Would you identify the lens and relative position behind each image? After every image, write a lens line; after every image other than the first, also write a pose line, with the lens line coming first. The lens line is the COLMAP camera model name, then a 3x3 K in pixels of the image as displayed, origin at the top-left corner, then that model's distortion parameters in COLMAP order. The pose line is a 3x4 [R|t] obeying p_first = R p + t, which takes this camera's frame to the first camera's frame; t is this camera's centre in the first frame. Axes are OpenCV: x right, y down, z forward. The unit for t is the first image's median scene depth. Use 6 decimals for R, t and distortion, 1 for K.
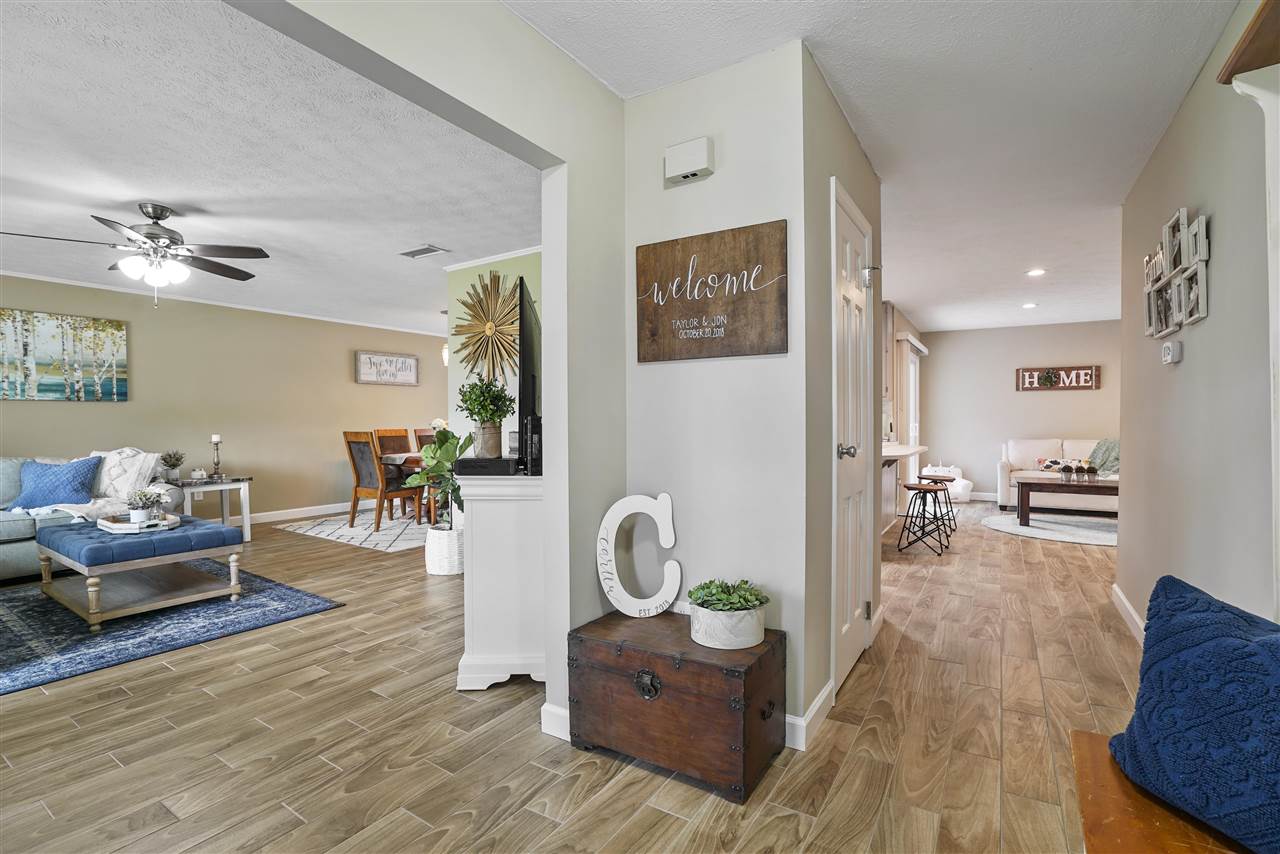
lens RADIAL K [[597.1, 0, 634.5], [0, 597.1, 431.2], [0, 0, 1]] dist [-0.064964, 0.023334]
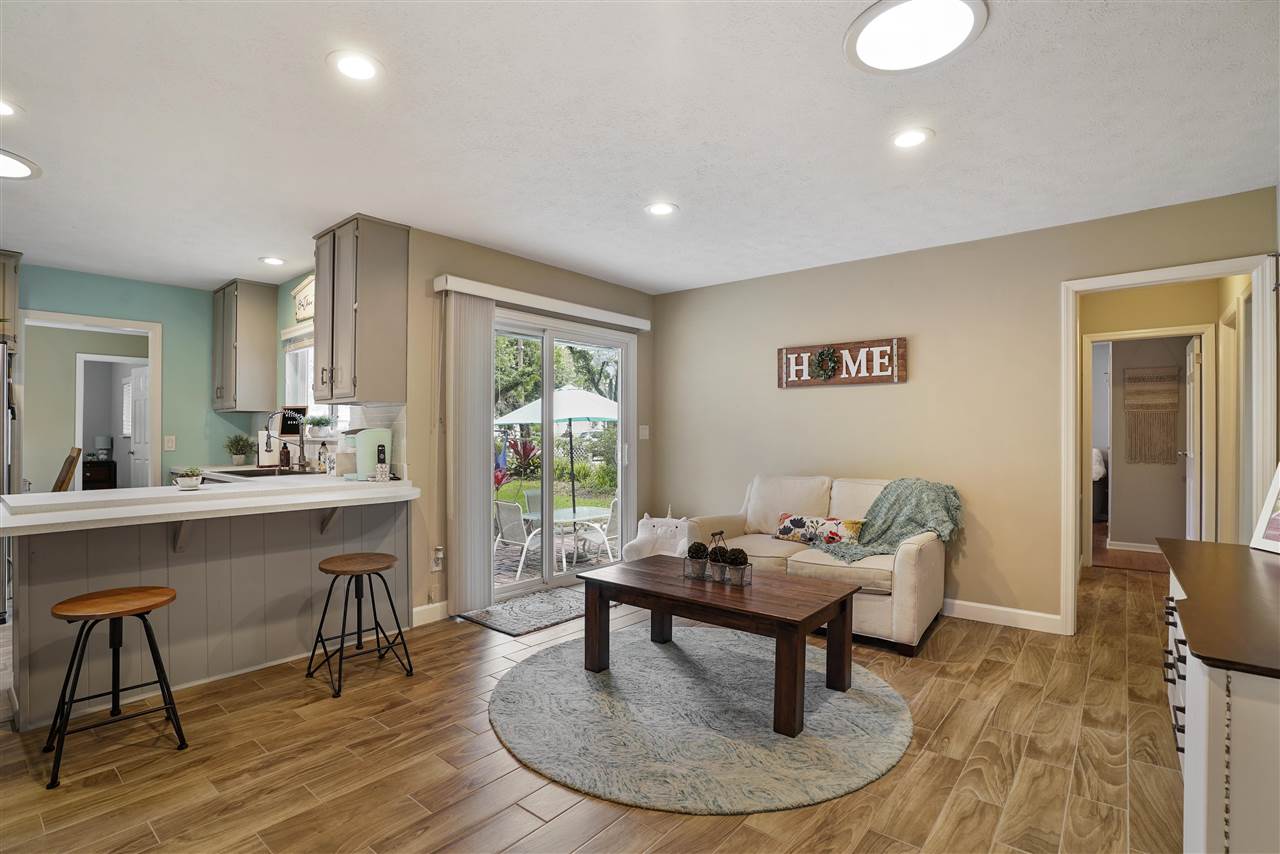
lens RADIAL K [[597.1, 0, 629.6], [0, 597.1, 436.8], [0, 0, 1]] dist [-0.064964, 0.023334]
pose [[0.990586, 0.006866, -0.136721, 0.624996], [-0.008594, 0.999890, -0.012052, -0.014990], [0.136624, 0.013114, 0.990536, 0.437556]]
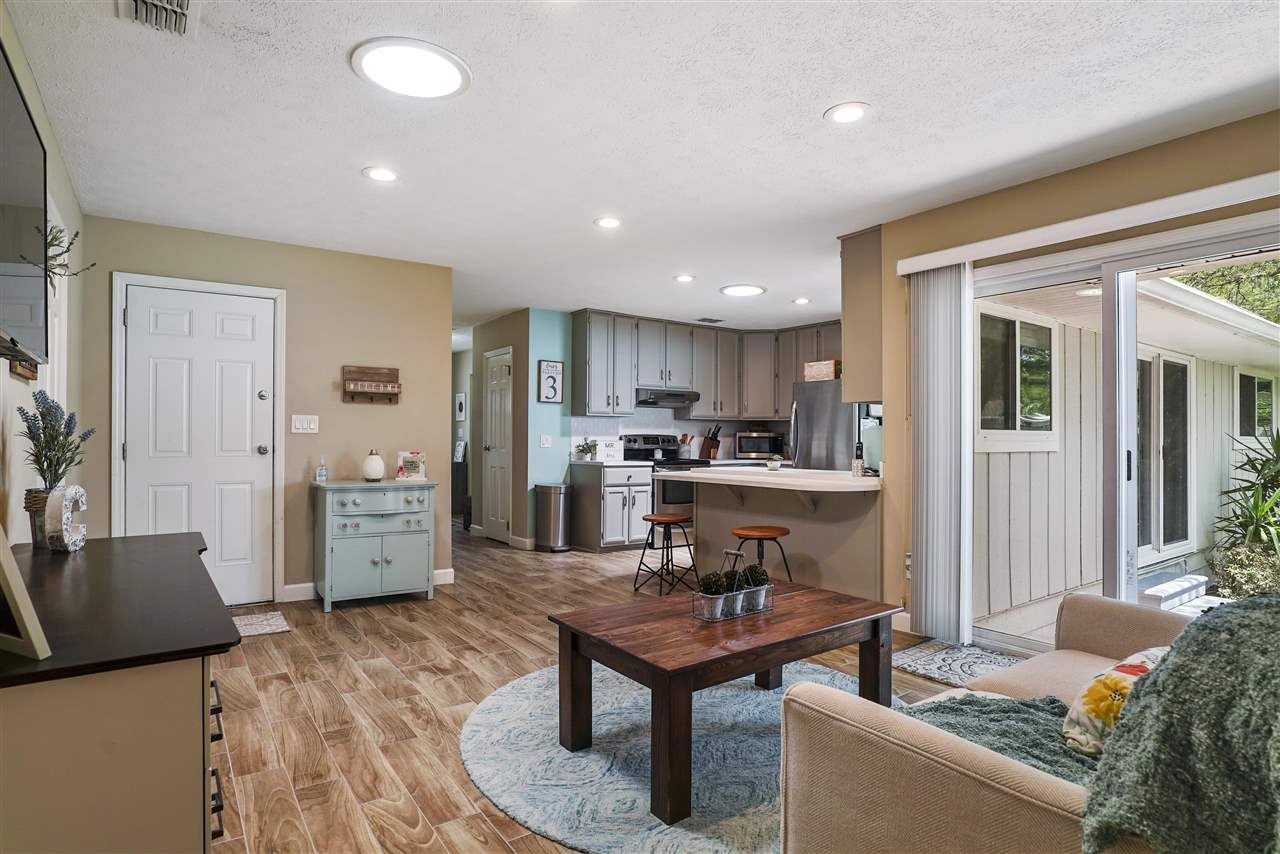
lens RADIAL K [[674.6, 0, 641.9], [0, 674.6, 433.0], [0, 0, 1]] dist [-0.019890, 0.001510]
pose [[-0.368138, -0.004521, -0.929760, 0.955555], [-0.017145, 0.999851, 0.001926, -0.017730], [0.929613, 0.016650, -0.368161, 0.898506]]
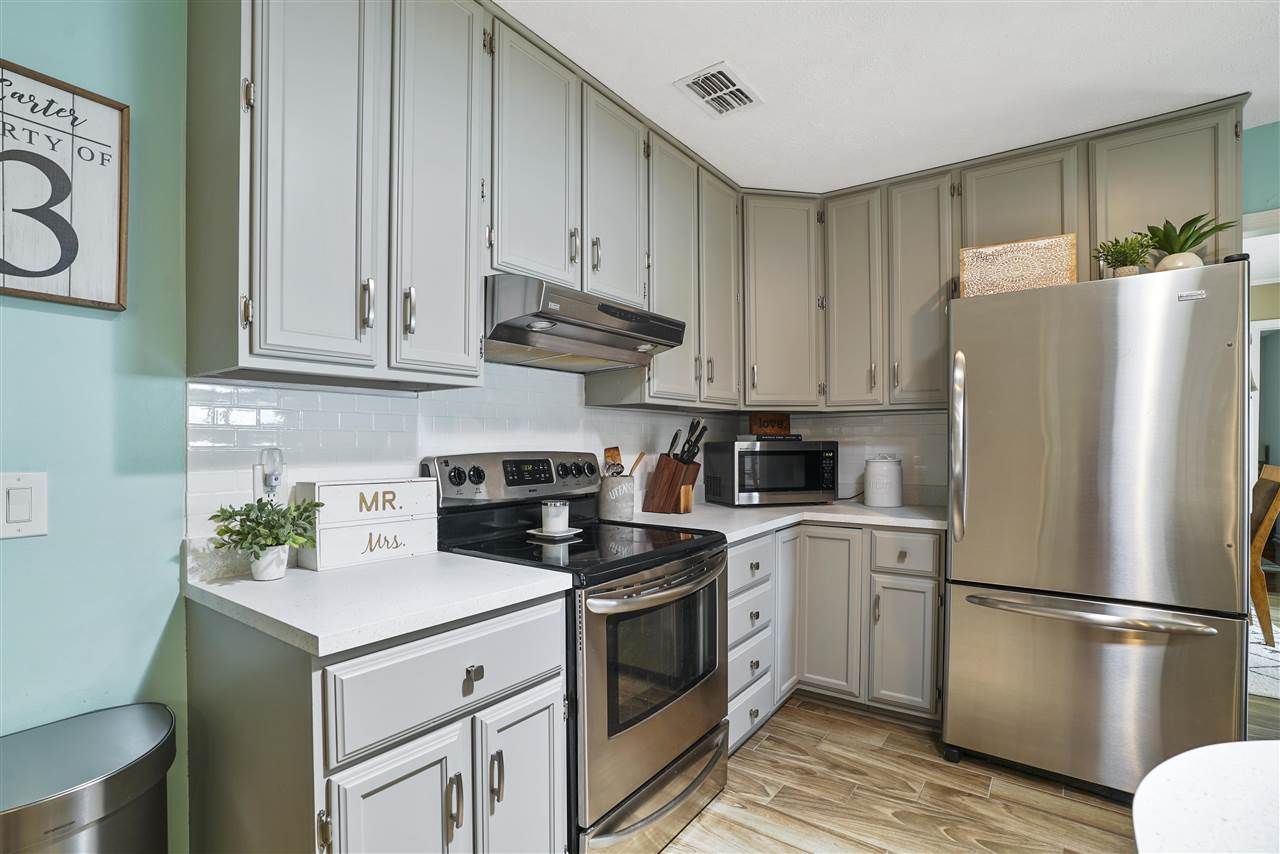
lens RADIAL K [[597.1, 0, 633.4], [0, 597.1, 446.8], [0, 0, 1]] dist [-0.064964, 0.023334]
pose [[-0.075449, 0.015615, -0.997027, 0.290100], [-0.011135, 0.999802, 0.016501, -0.021086], [0.997088, 0.012347, -0.075260, 0.612321]]
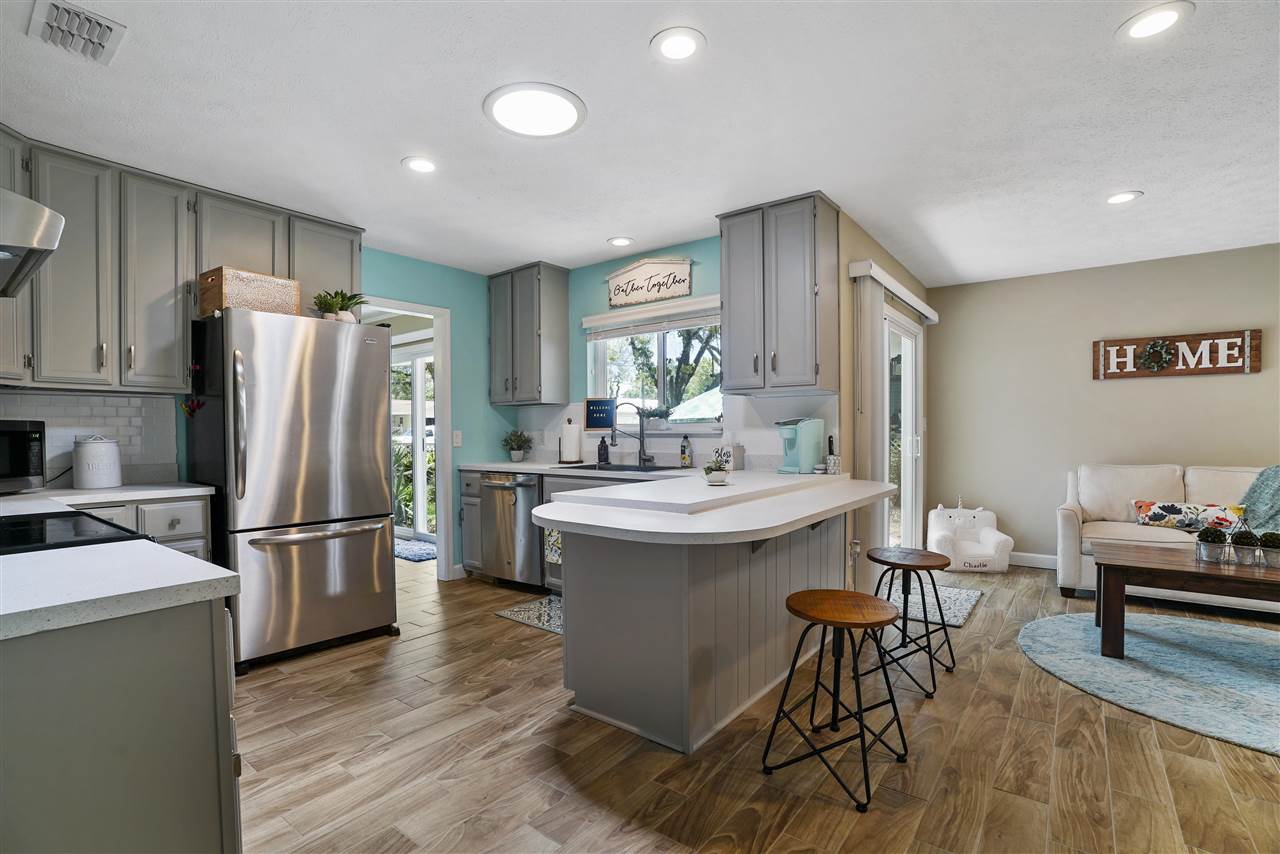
lens RADIAL K [[597.1, 0, 633.3], [0, 597.1, 438.6], [0, 0, 1]] dist [-0.064964, 0.023334]
pose [[0.995815, -0.000083, -0.091394, 0.269962], [-0.000495, 0.999980, -0.006304, -0.007626], [0.091393, 0.006323, 0.995795, 0.413921]]
